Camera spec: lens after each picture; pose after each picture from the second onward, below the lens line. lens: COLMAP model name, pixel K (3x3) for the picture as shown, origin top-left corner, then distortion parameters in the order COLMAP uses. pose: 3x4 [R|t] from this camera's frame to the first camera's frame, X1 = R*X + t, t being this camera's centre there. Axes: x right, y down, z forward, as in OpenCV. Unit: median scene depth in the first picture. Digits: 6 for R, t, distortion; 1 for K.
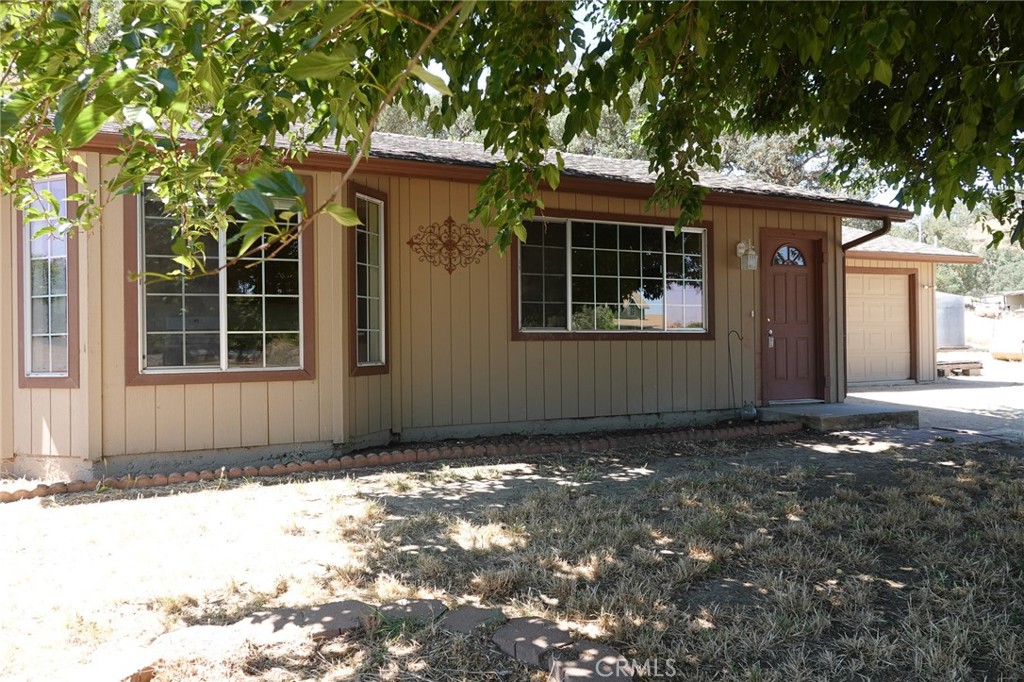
lens RADIAL K [[755.0, 0, 512.0], [0, 755.0, 341.0], [0, 0, 1]] dist [0.009988, 0.002580]
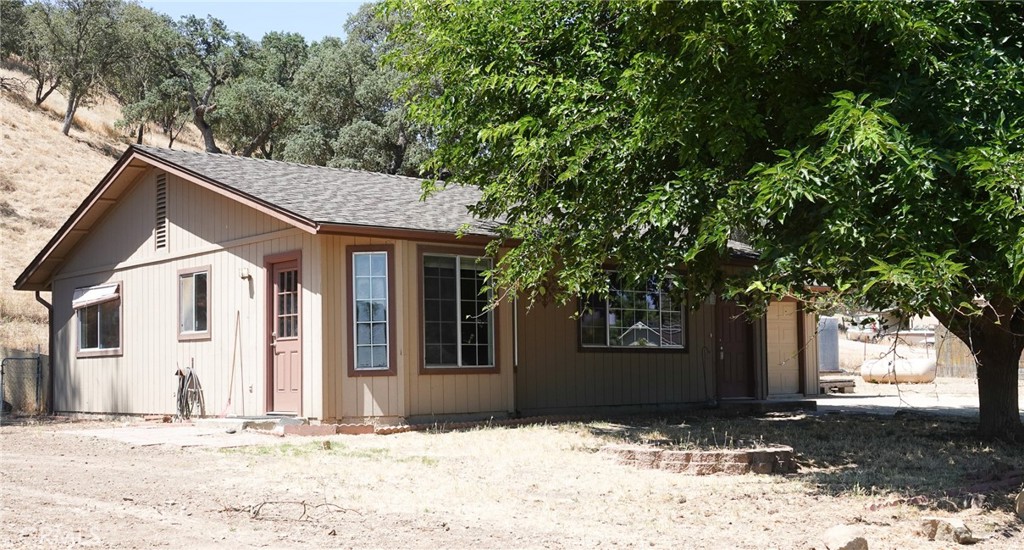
lens RADIAL K [[1220.7, 0, 512.0], [0, 1220.7, 275.0], [0, 0, 1]] dist [-0.006935, -0.008199]
pose [[0.961020, 0.020054, 0.275749, -0.715766], [0.002967, 0.996561, -0.082814, 0.042160], [-0.276462, 0.080404, 0.957656, -1.170284]]
